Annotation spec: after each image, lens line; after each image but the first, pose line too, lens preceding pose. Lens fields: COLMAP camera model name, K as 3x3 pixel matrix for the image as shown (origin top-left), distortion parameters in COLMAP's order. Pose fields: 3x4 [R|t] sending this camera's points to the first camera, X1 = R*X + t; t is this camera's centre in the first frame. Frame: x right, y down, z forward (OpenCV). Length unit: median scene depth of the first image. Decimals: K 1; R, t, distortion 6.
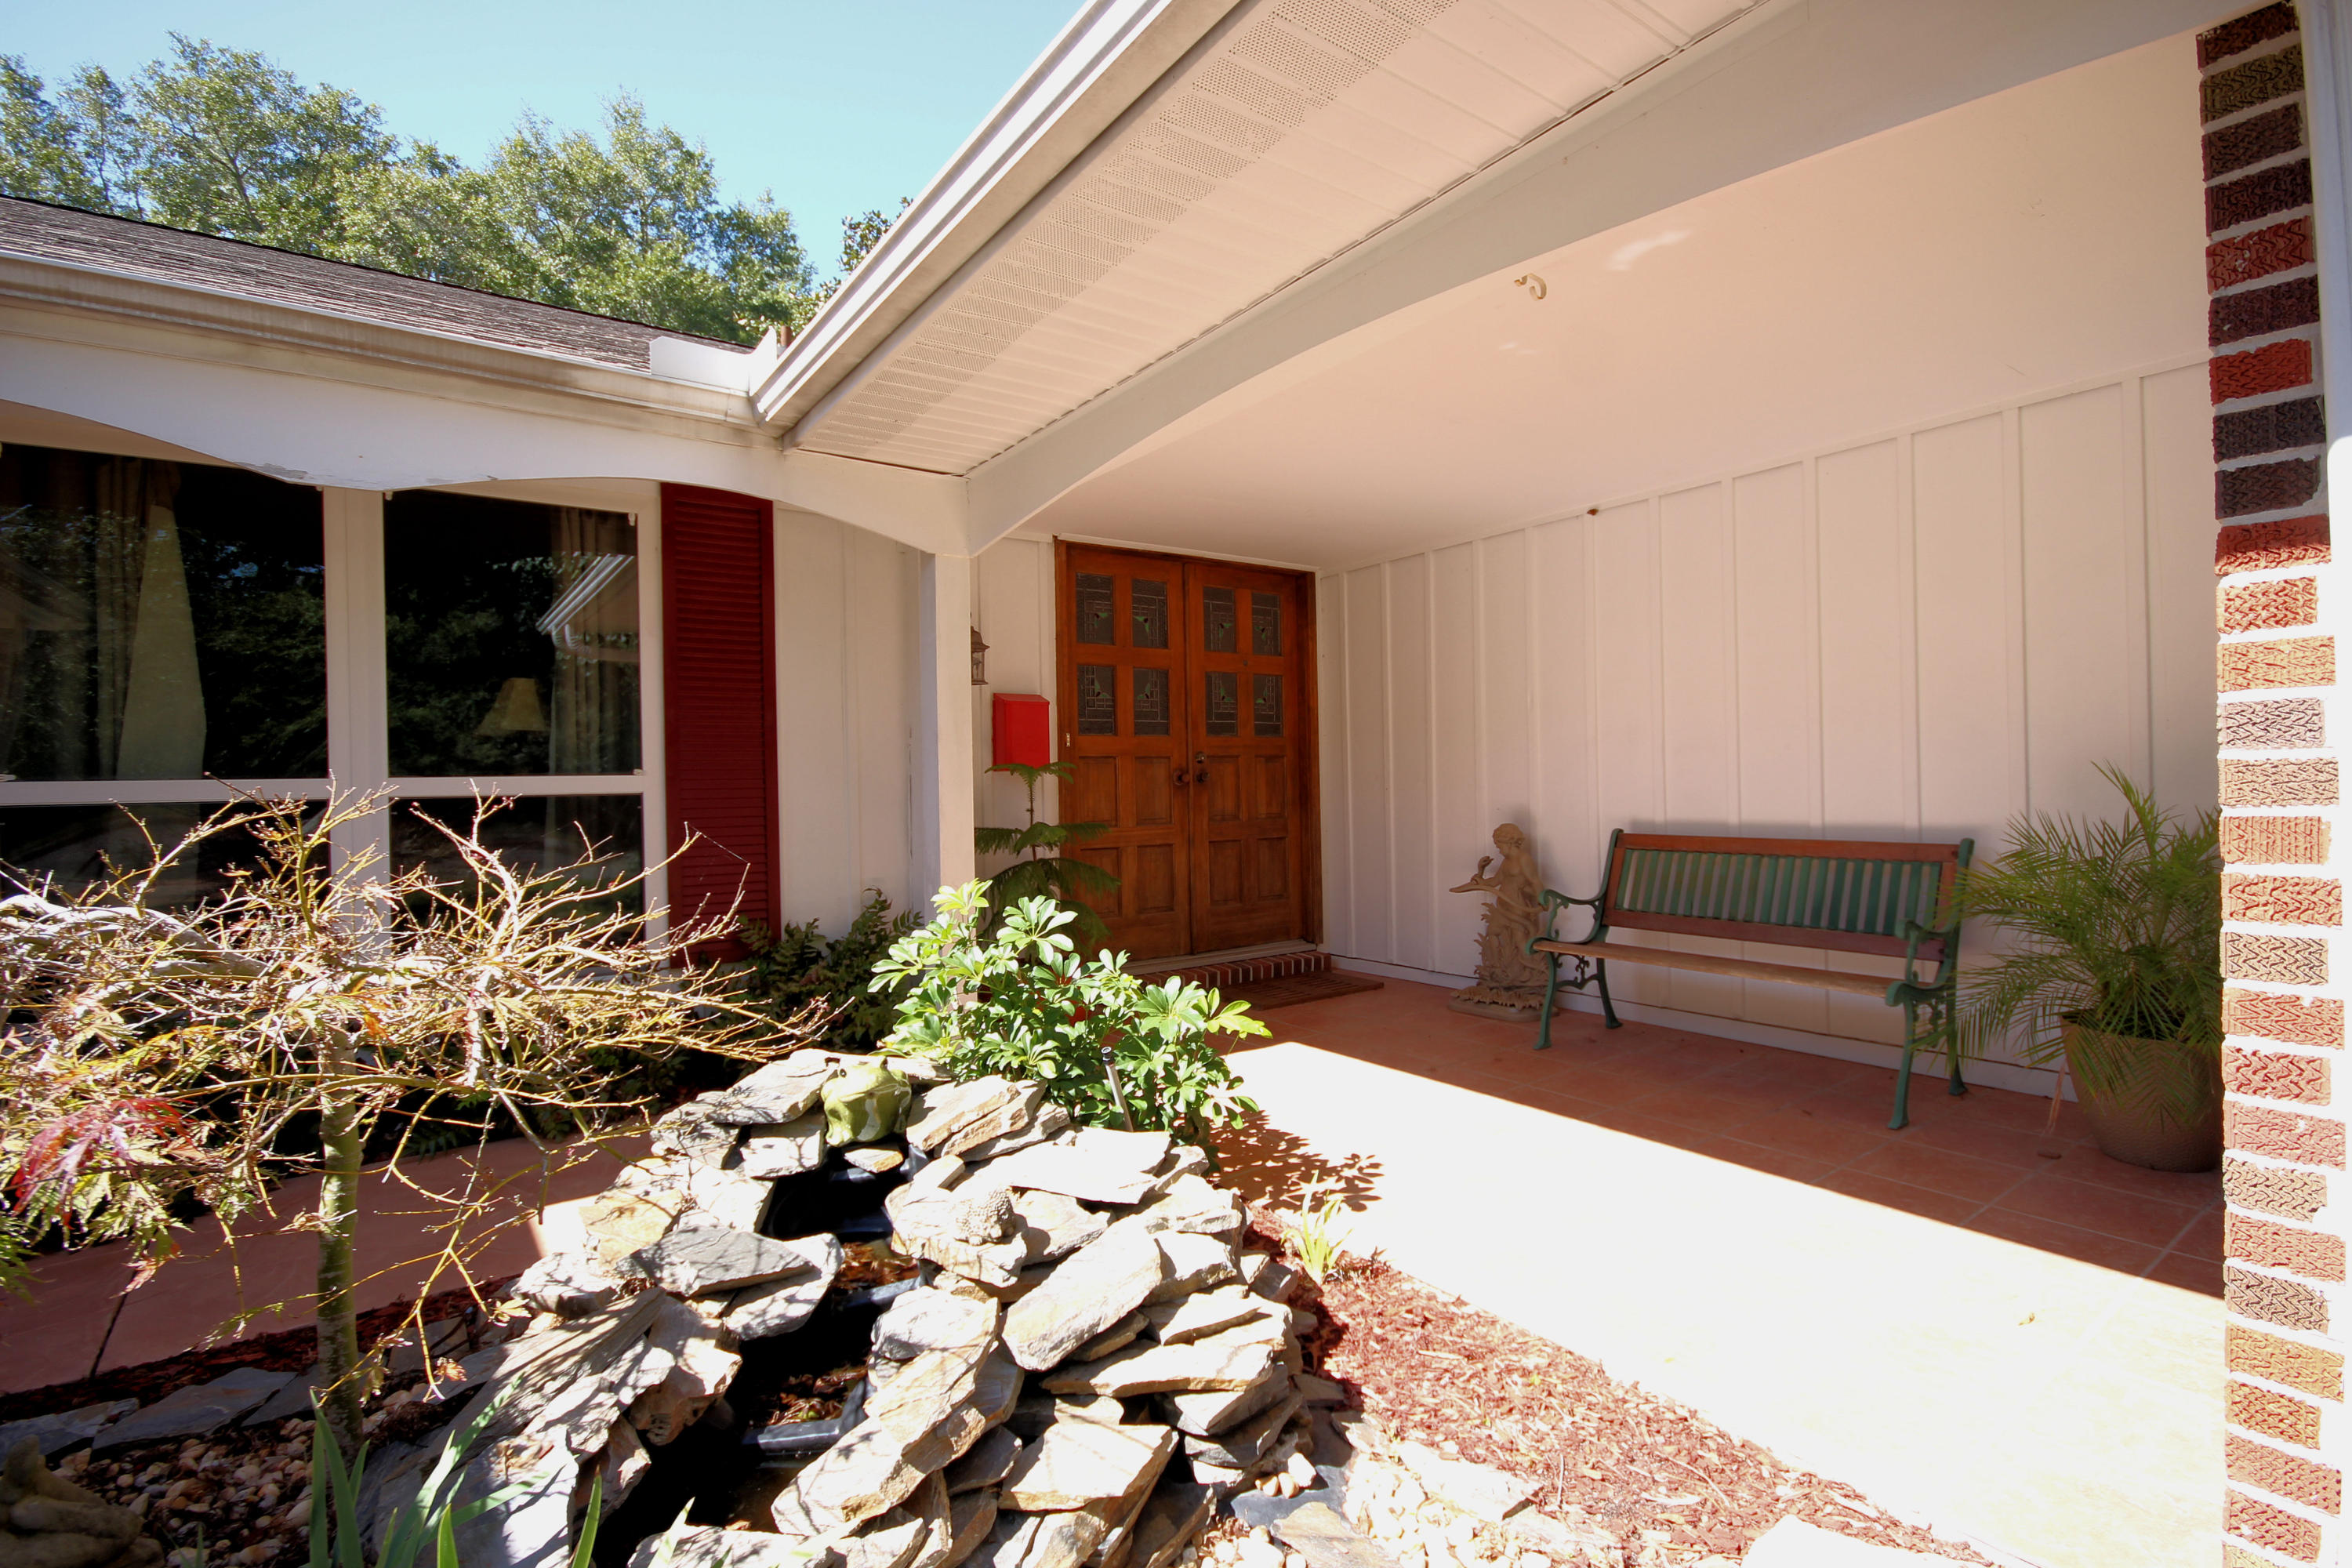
lens RADIAL K [[1083.5, 0, 1190.7], [0, 1083.5, 787.3], [0, 0, 1]] dist [-0.004210, 0.000189]
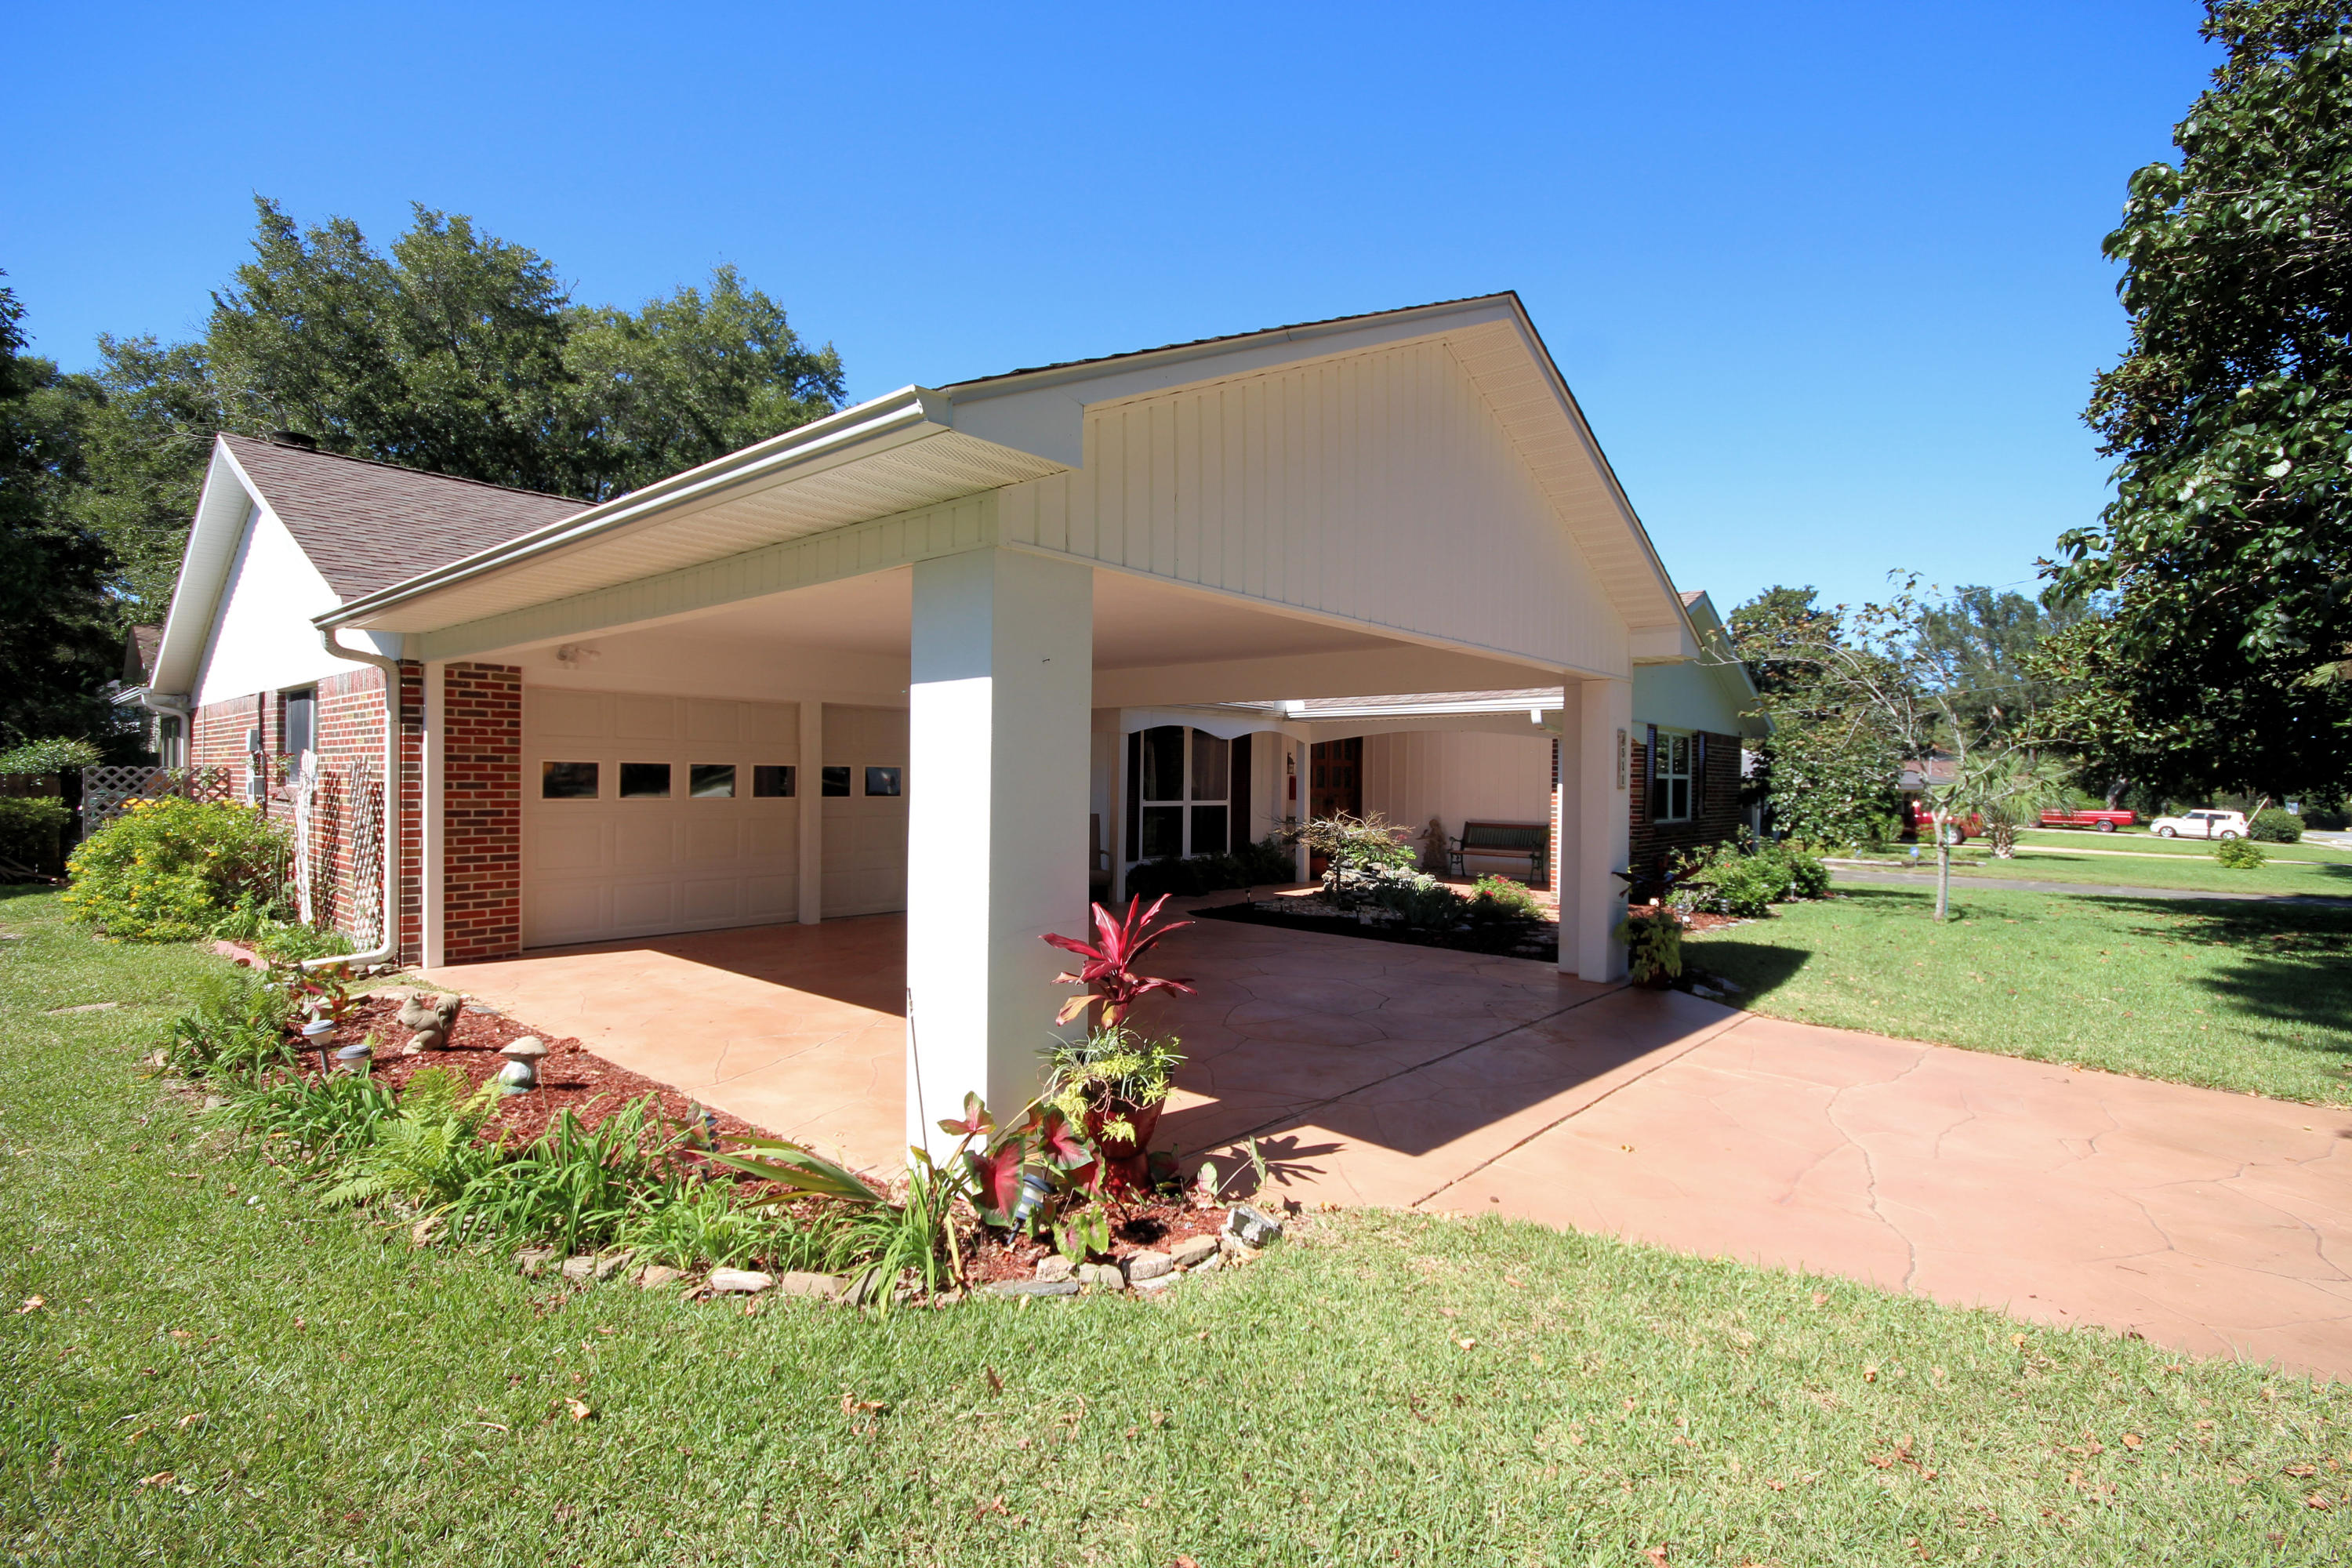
lens RADIAL K [[1083.5, 0, 1184.0], [0, 1083.5, 785.0], [0, 0, 1]] dist [-0.004210, 0.000189]
pose [[0.975448, 0.030538, 0.218100, -1.249756], [-0.030891, 0.999521, -0.001793, -0.044333], [-0.218050, -0.004989, 0.975925, -2.204210]]
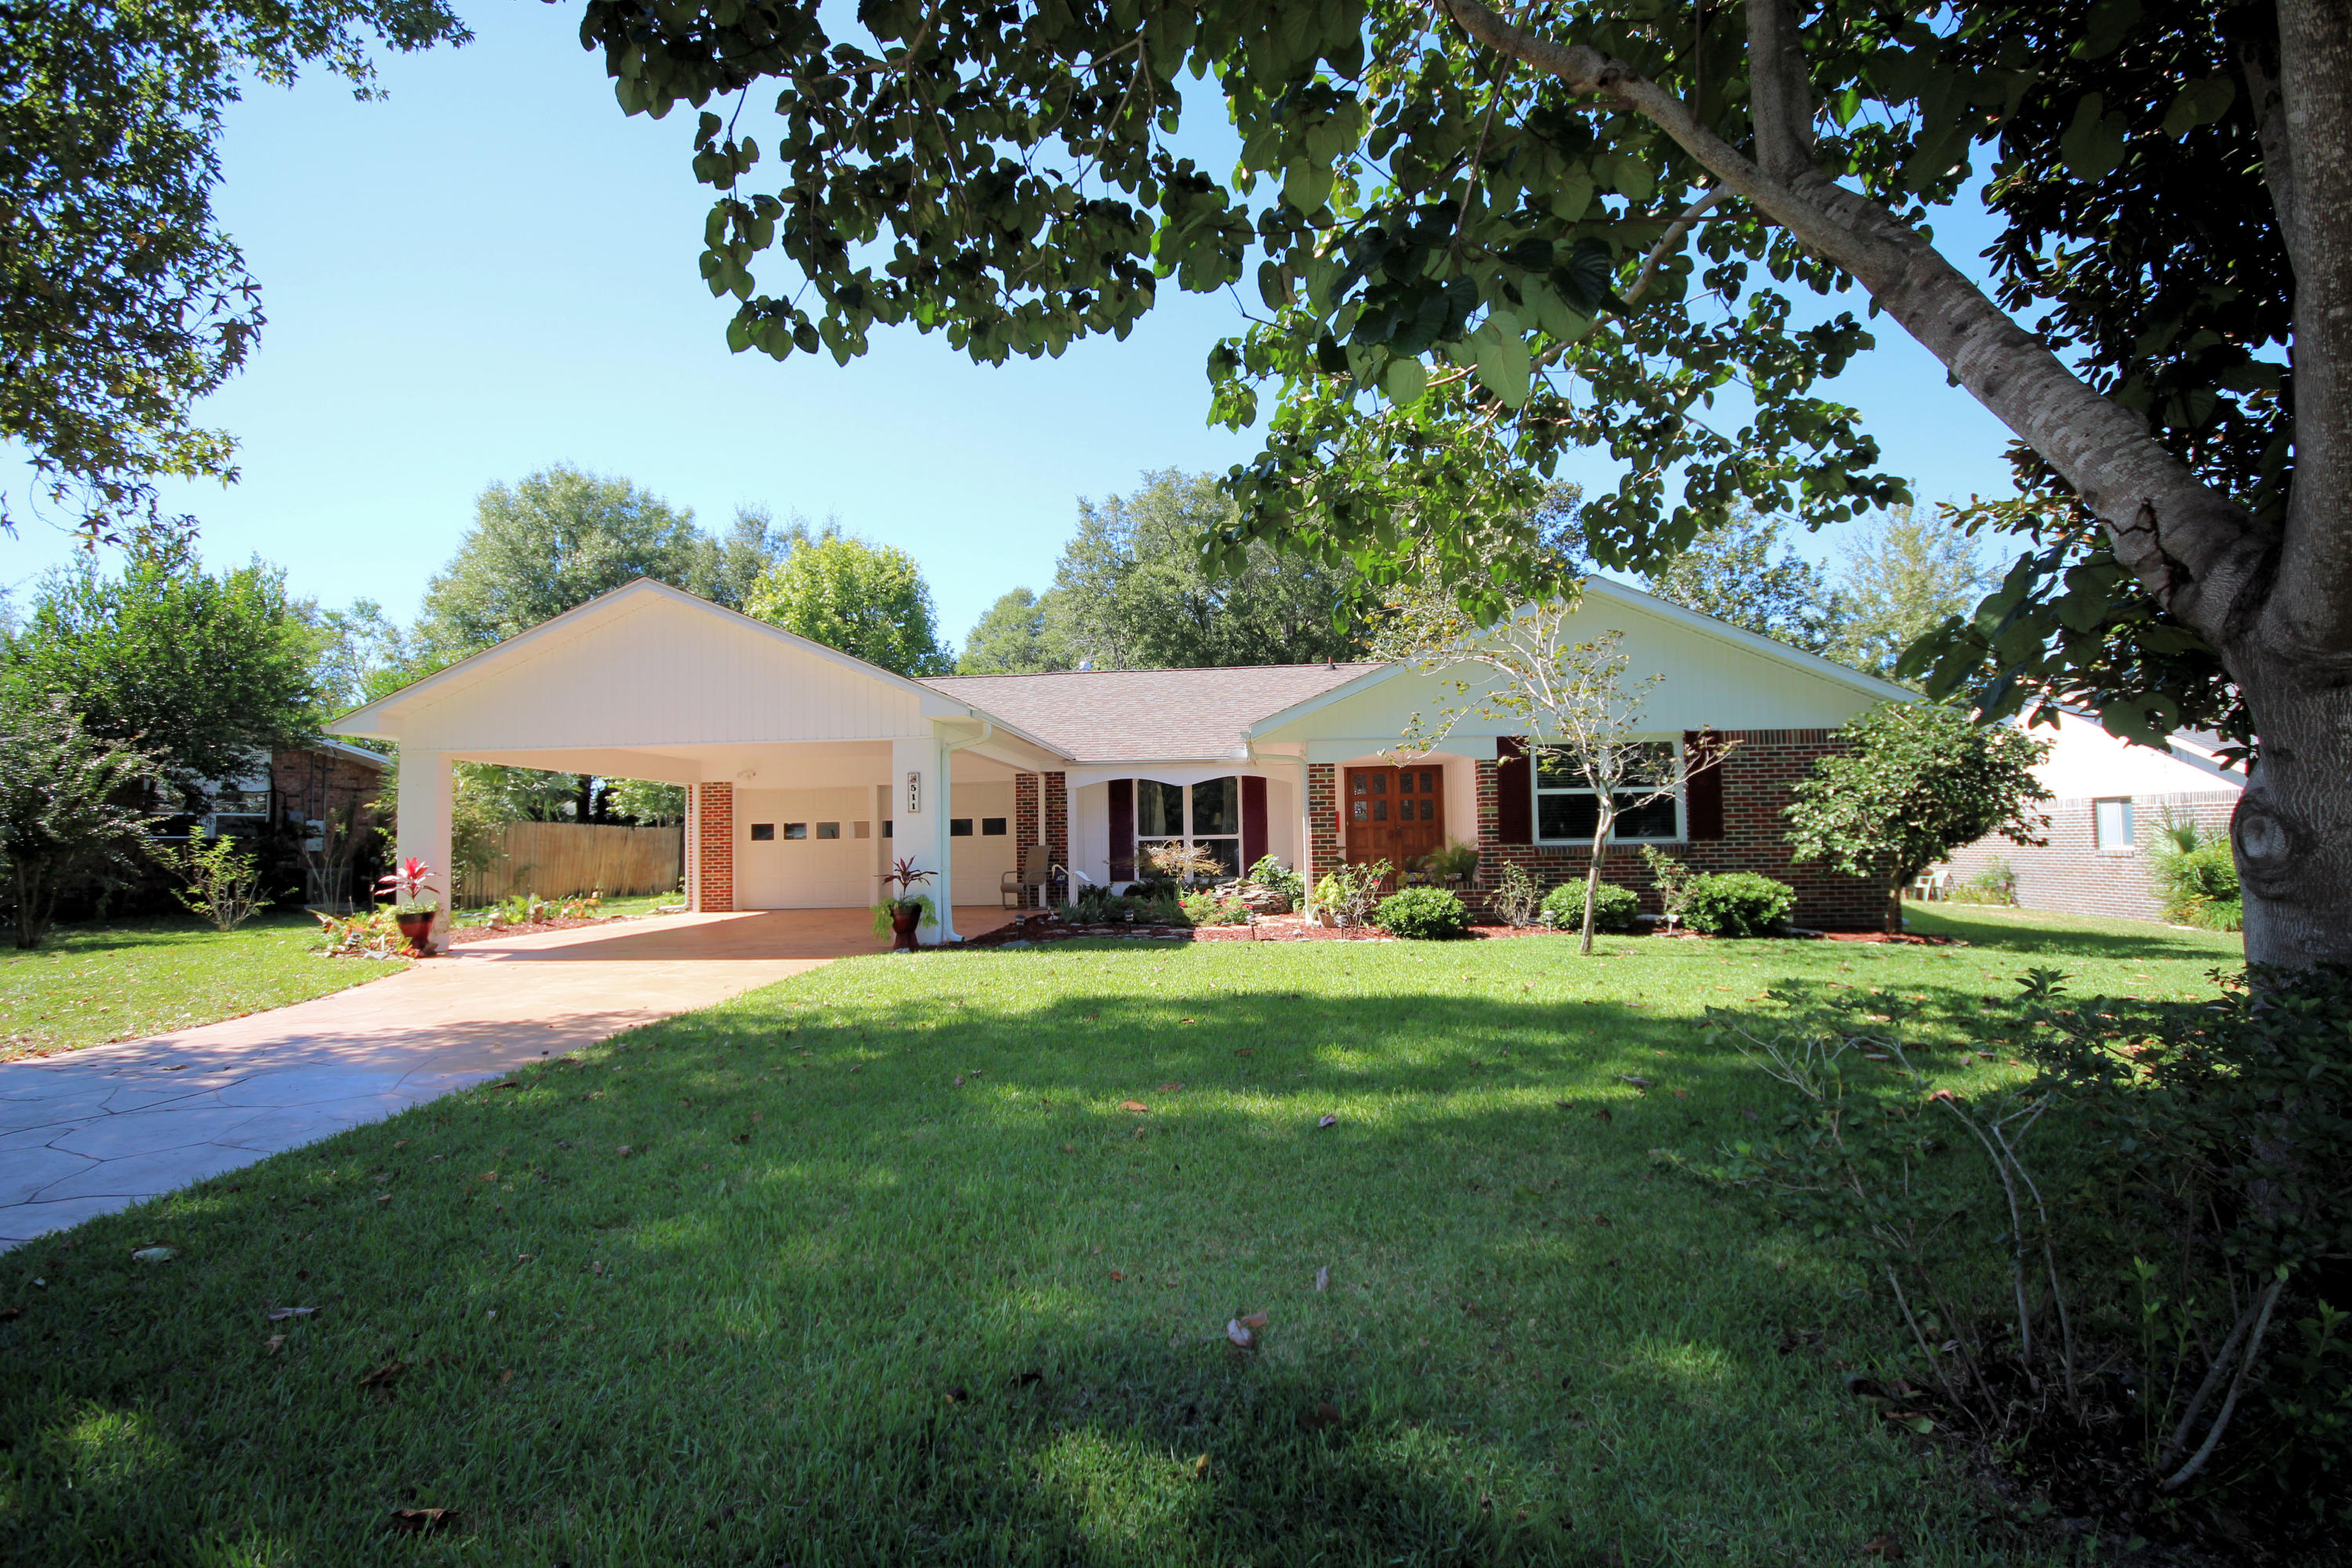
lens RADIAL K [[1083.5, 0, 1182.3], [0, 1083.5, 786.2], [0, 0, 1]] dist [-0.004210, 0.000189]
pose [[0.760360, -0.031891, -0.648718, 1.901625], [0.002776, 0.998944, -0.045855, -0.004903], [0.649495, 0.033065, 0.759646, -2.179622]]
